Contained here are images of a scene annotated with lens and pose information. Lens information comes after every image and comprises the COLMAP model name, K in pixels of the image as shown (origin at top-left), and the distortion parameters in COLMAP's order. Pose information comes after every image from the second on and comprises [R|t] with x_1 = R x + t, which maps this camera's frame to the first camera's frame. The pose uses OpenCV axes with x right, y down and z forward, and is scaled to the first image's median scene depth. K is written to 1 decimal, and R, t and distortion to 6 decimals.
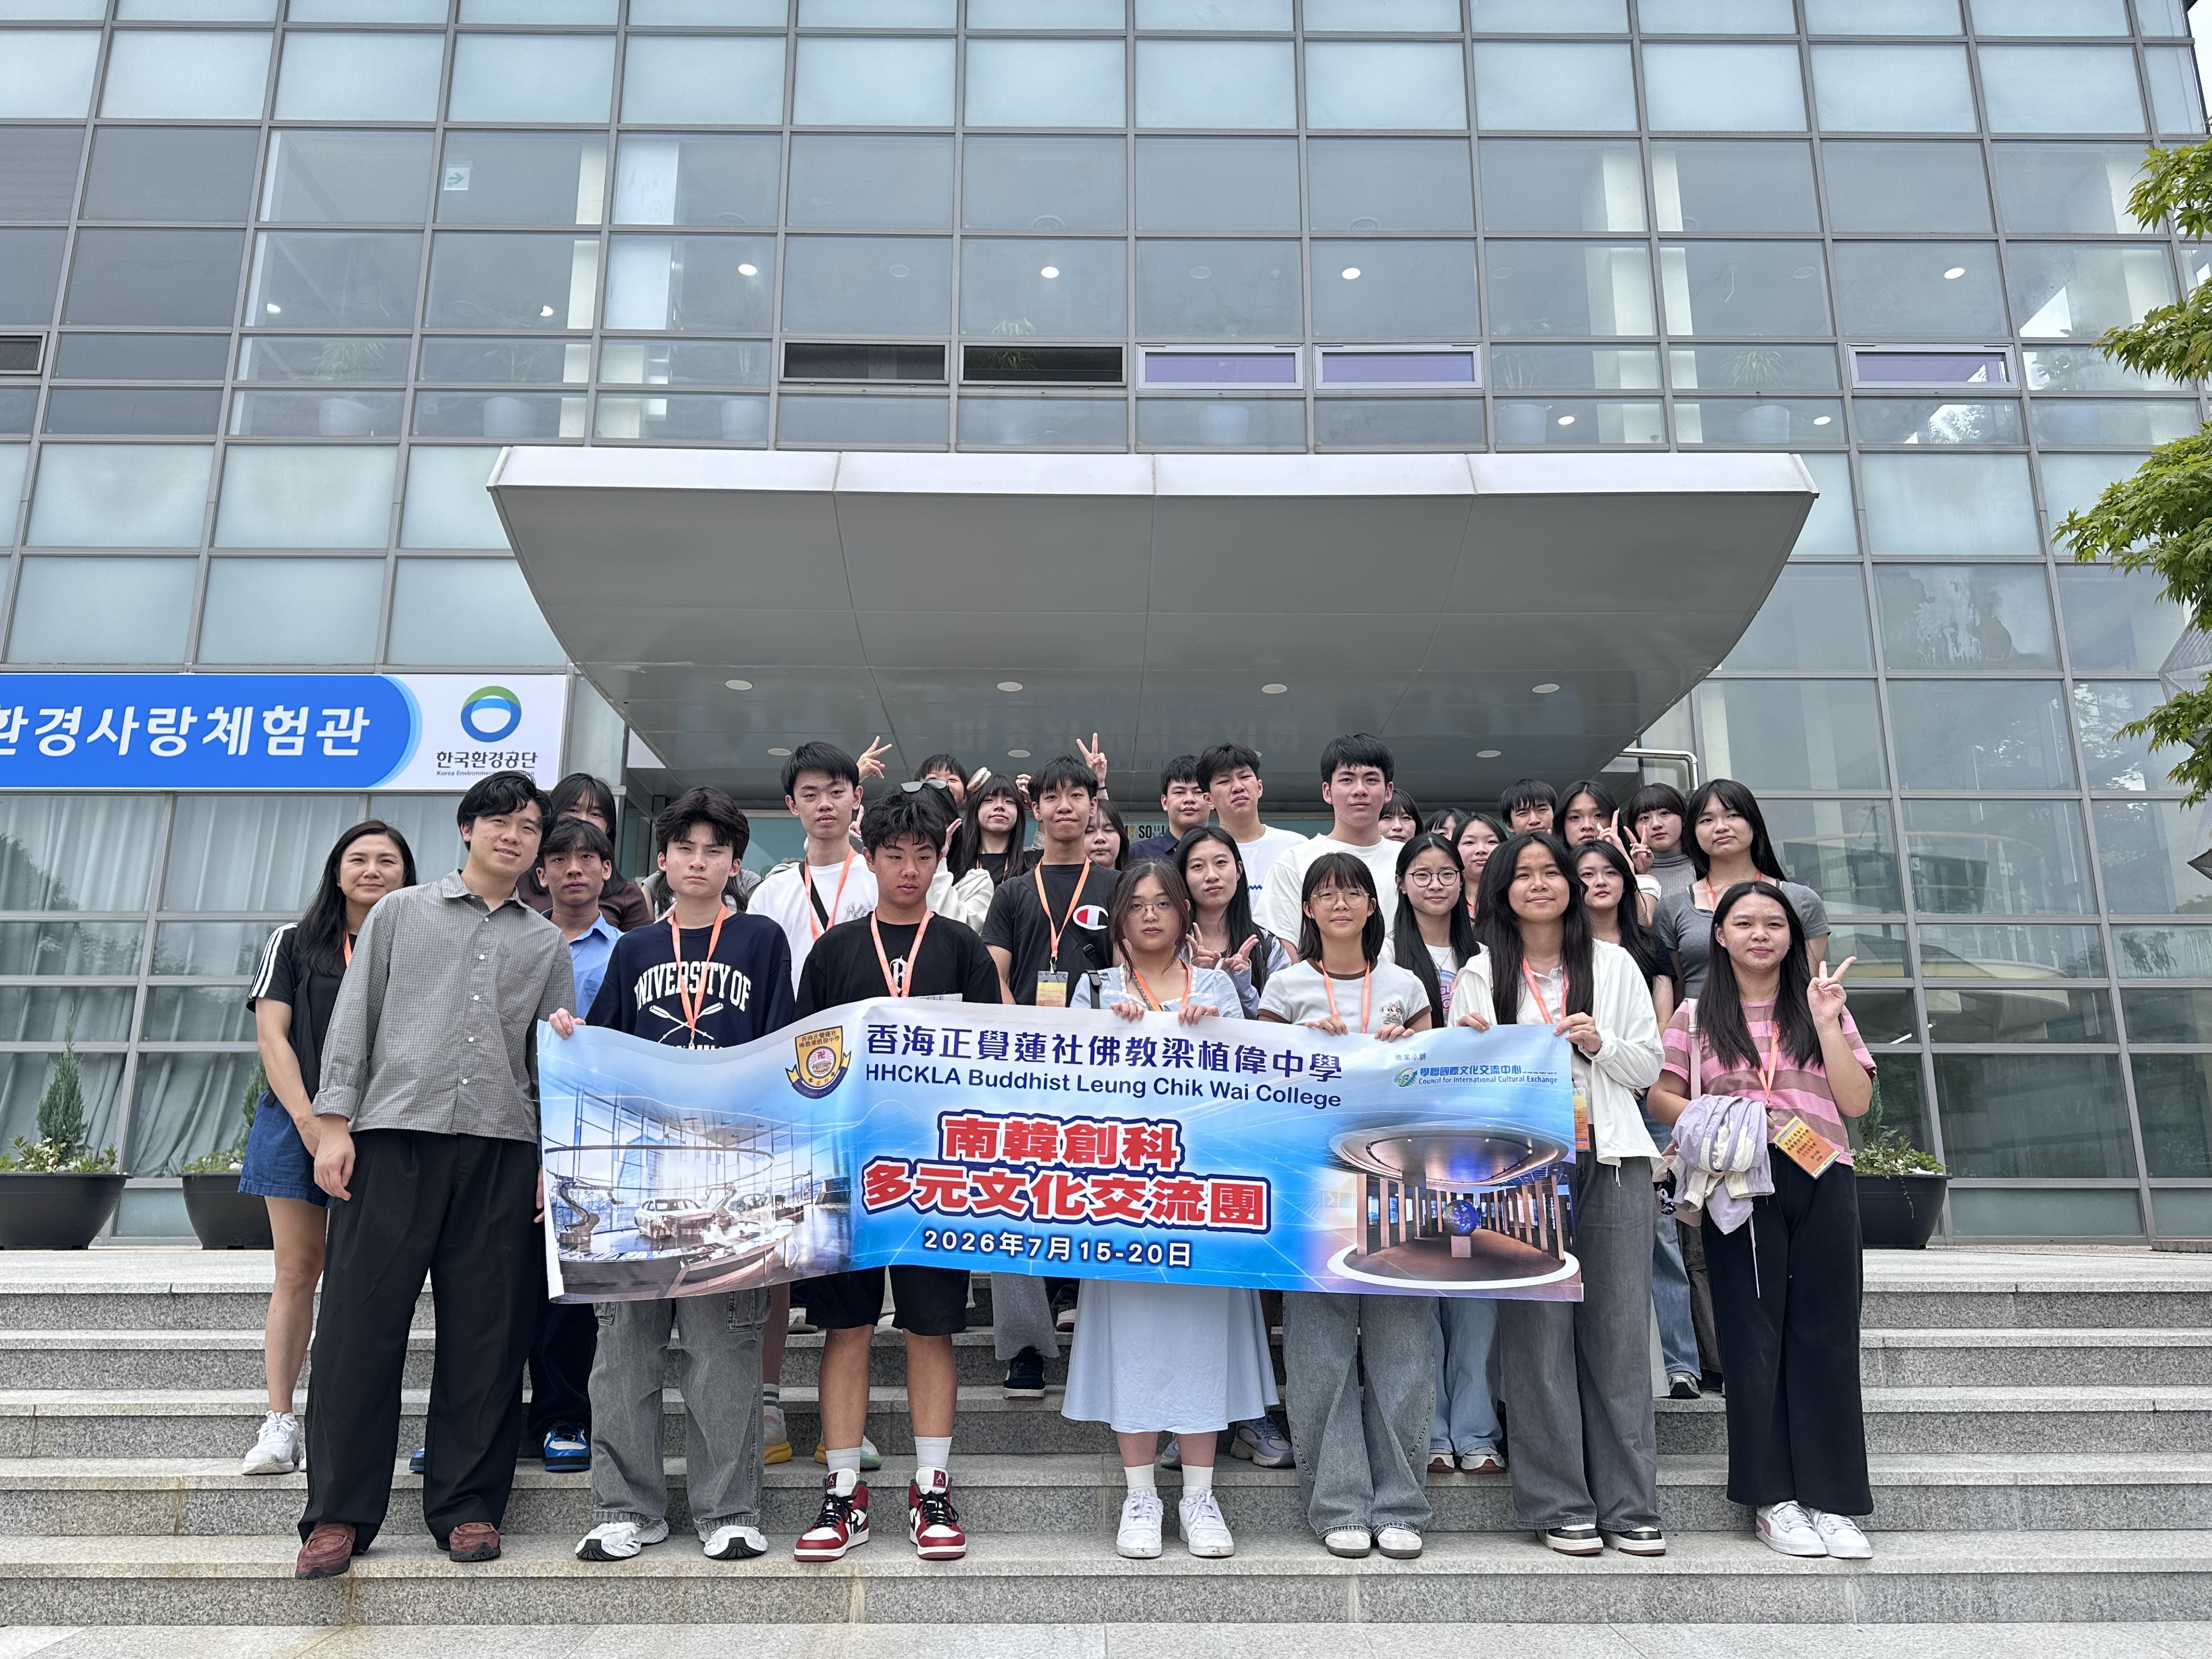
lens RADIAL K [[1633.9, 0, 1105.7], [0, 1633.9, 821.1], [0, 0, 1]] dist [0.029708, -0.032627]
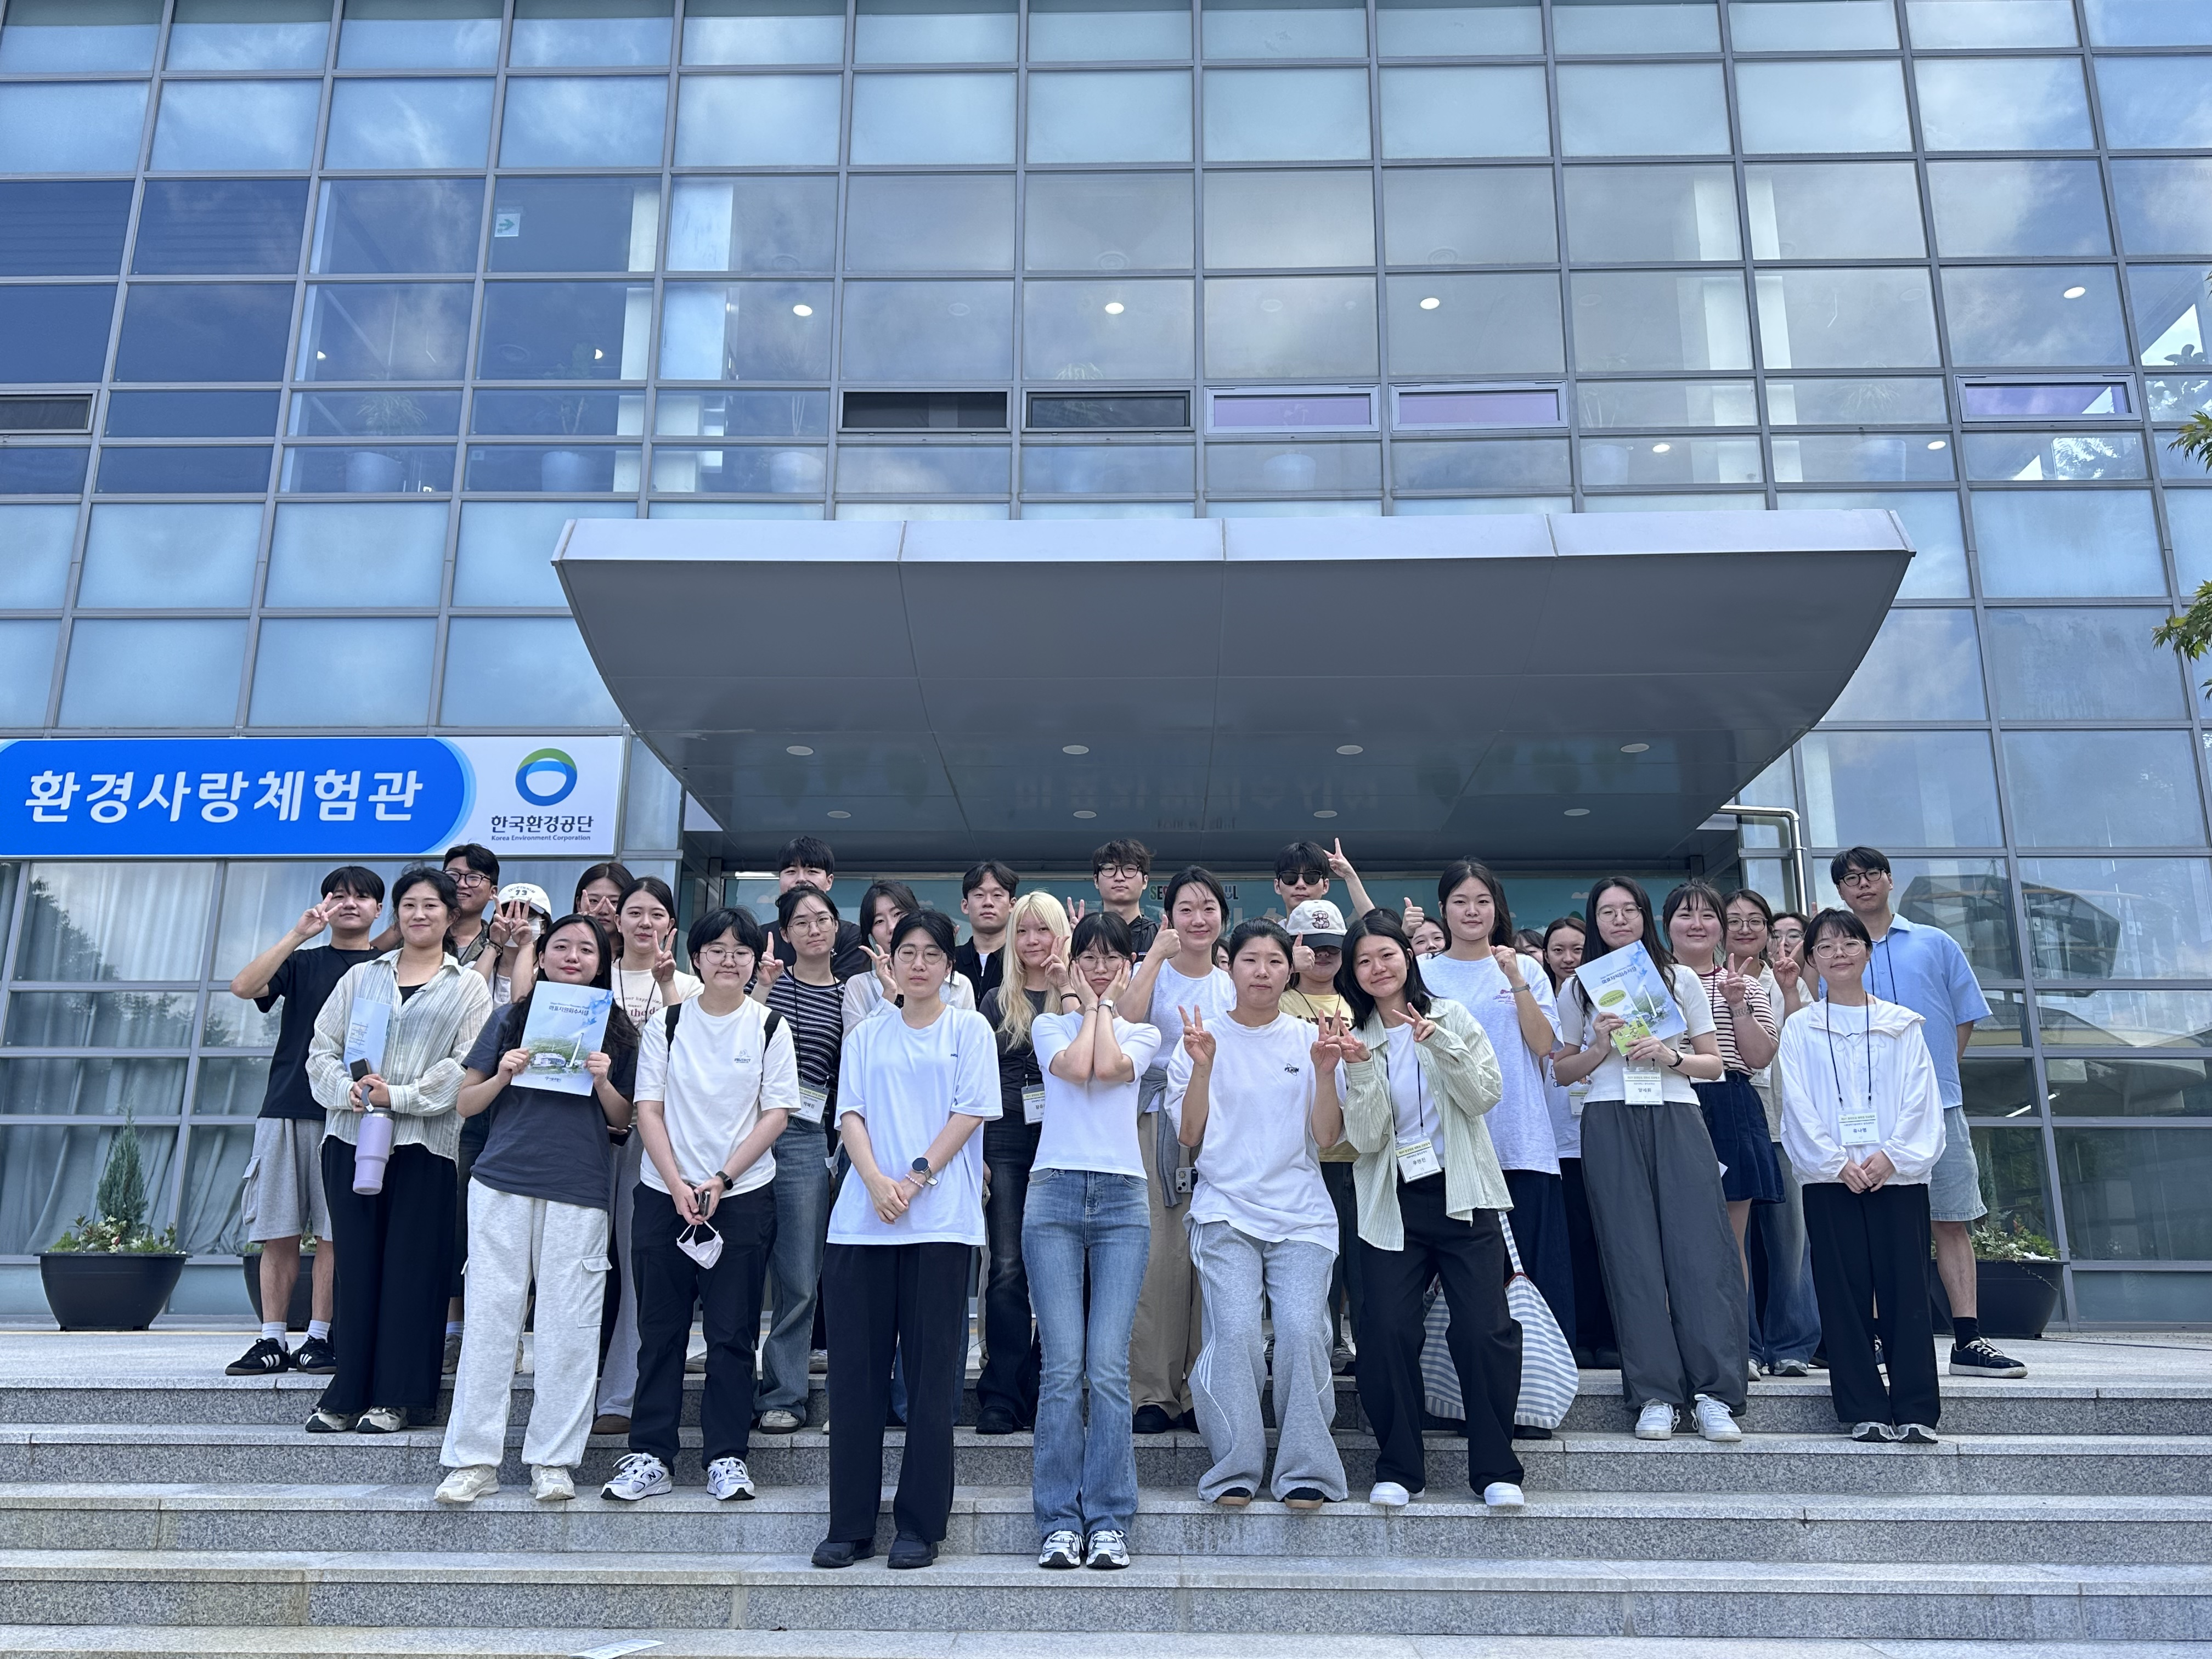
lens RADIAL K [[1744.5, 0, 1113.6], [0, 1744.5, 842.0], [0, 0, 1]] dist [0.034099, -0.038767]
pose [[0.999425, -0.005234, -0.033496, -0.002307], [0.004862, 0.999926, -0.011196, -0.013257], [0.033552, 0.011026, 0.999376, -0.028407]]
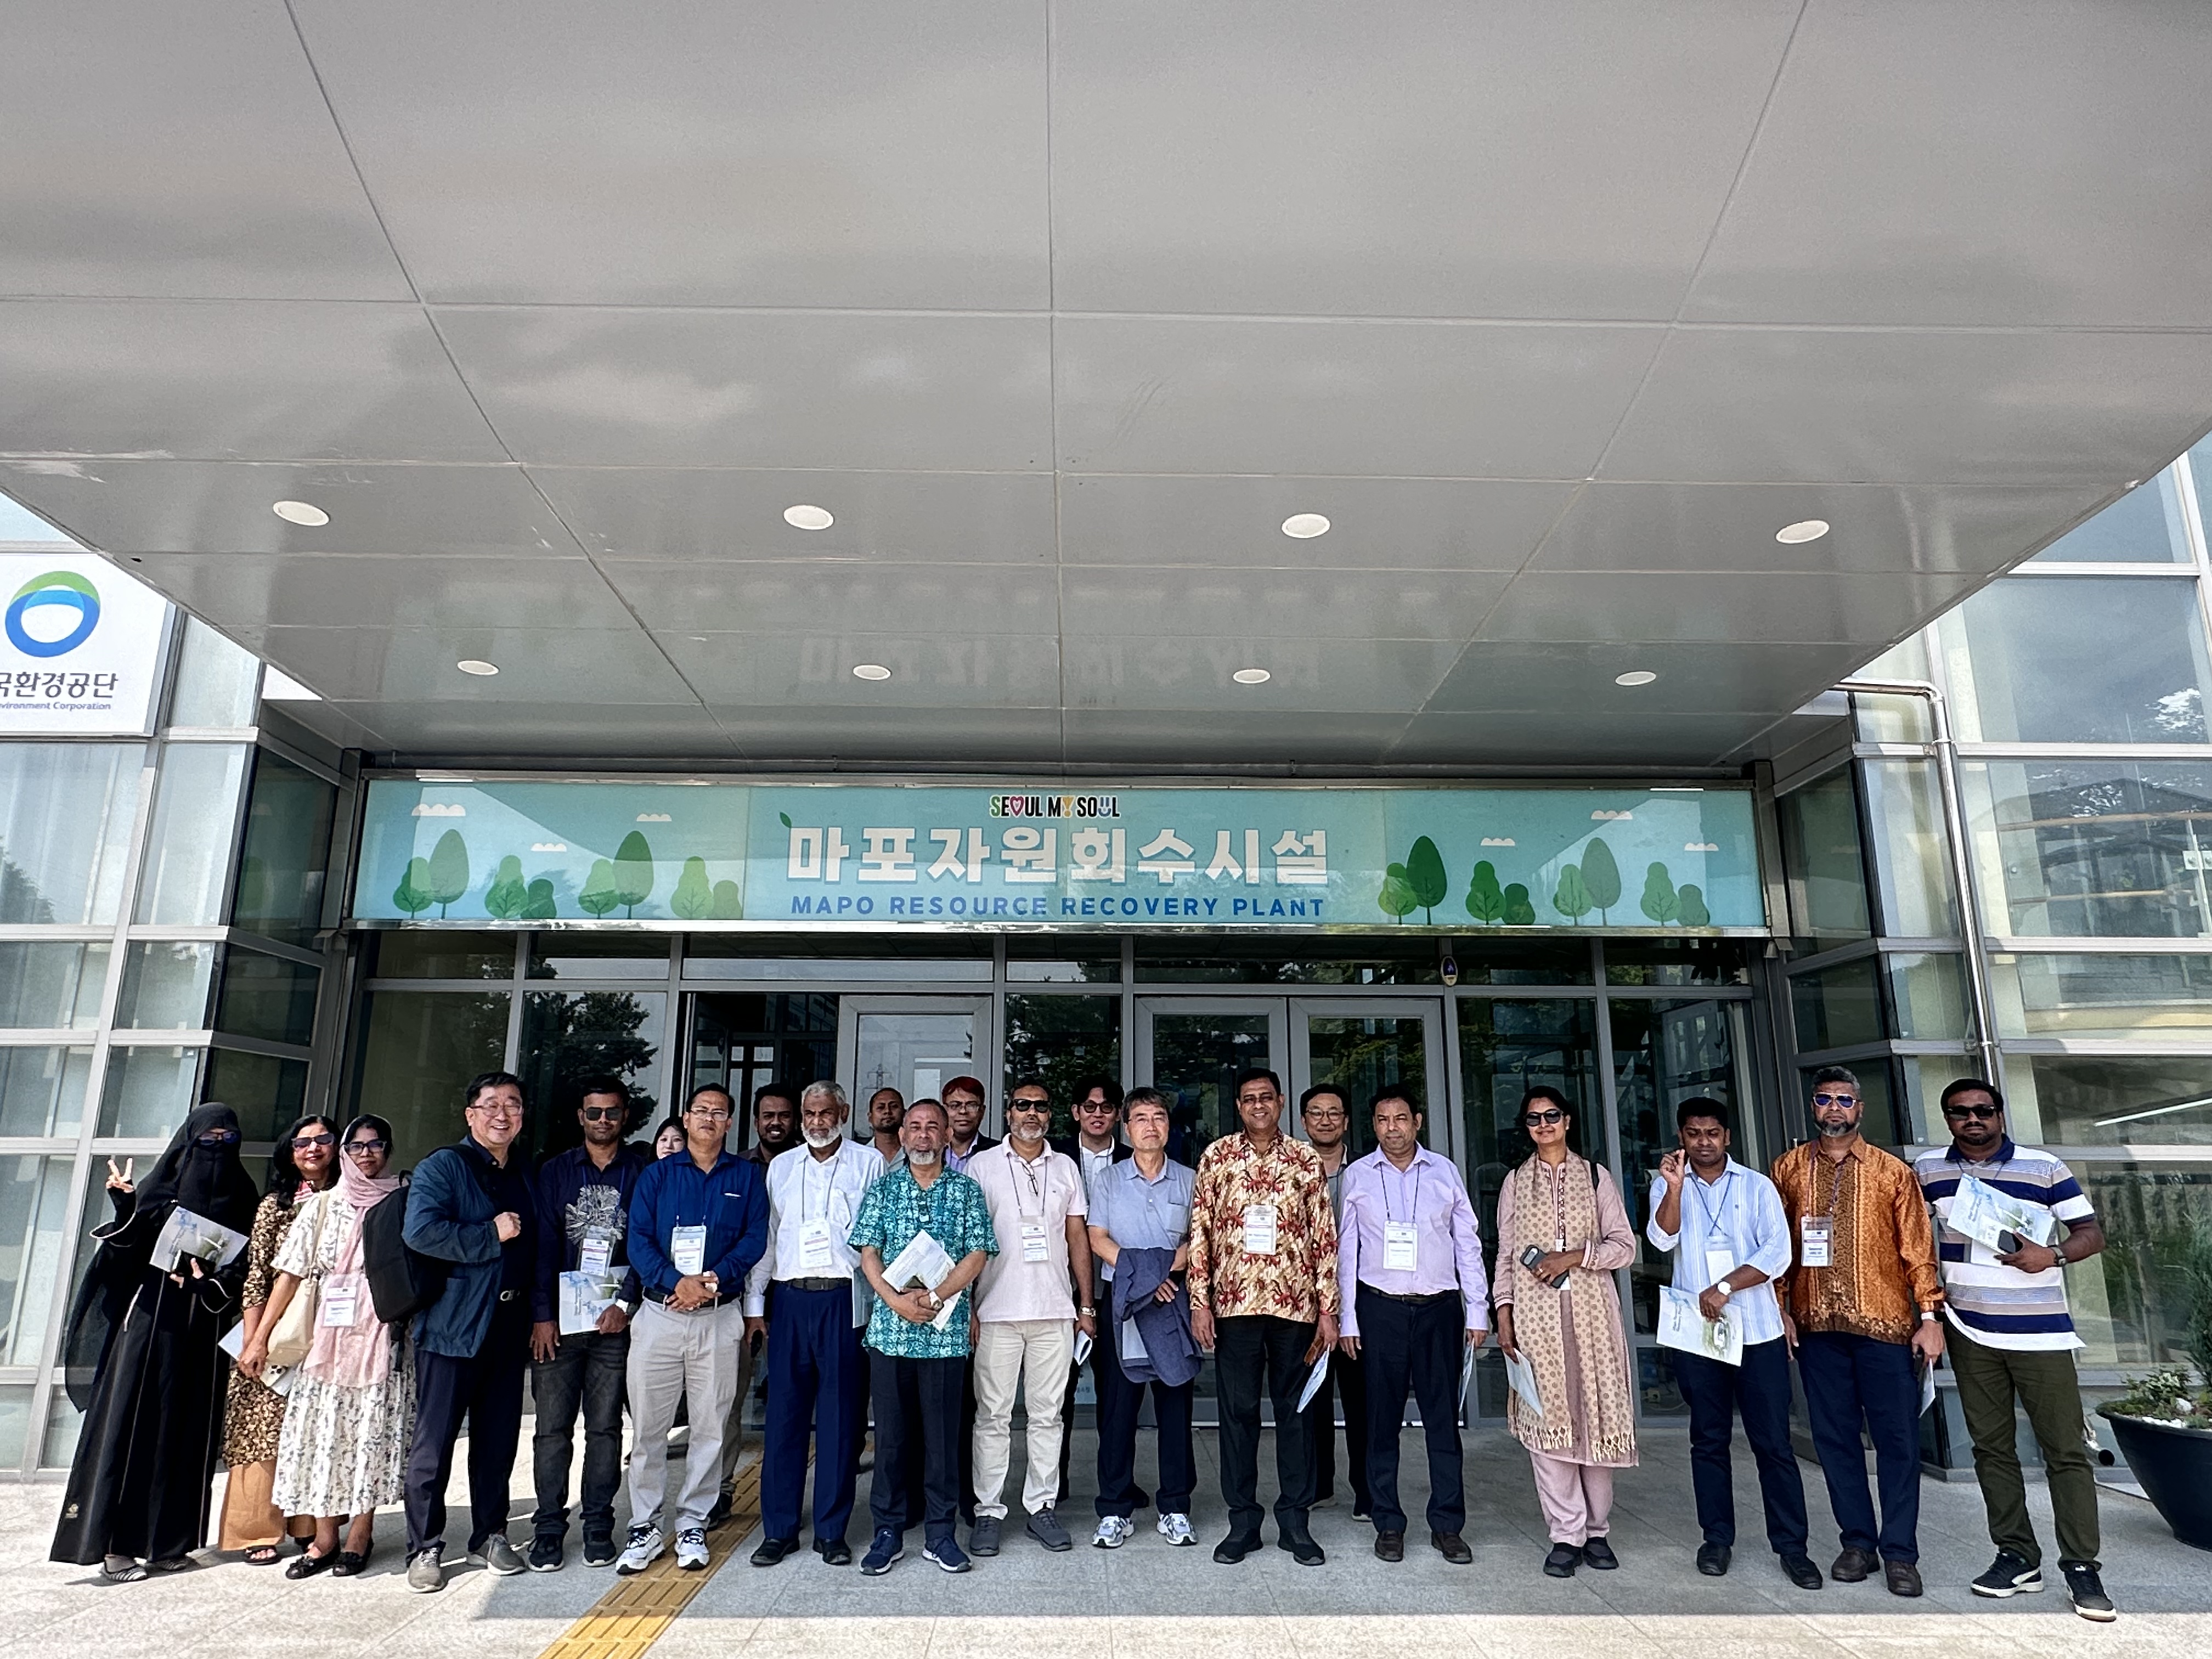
lens RADIAL K [[1373.2, 0, 1105.0], [0, 1373.2, 839.7], [0, 0, 1]] dist [-0.000573, -0.002760]
pose [[0.999981, 0.005681, 0.002510, 0.033381], [-0.005723, 0.999841, 0.016912, 0.011126], [-0.002413, -0.016926, 0.999854, 0.465514]]
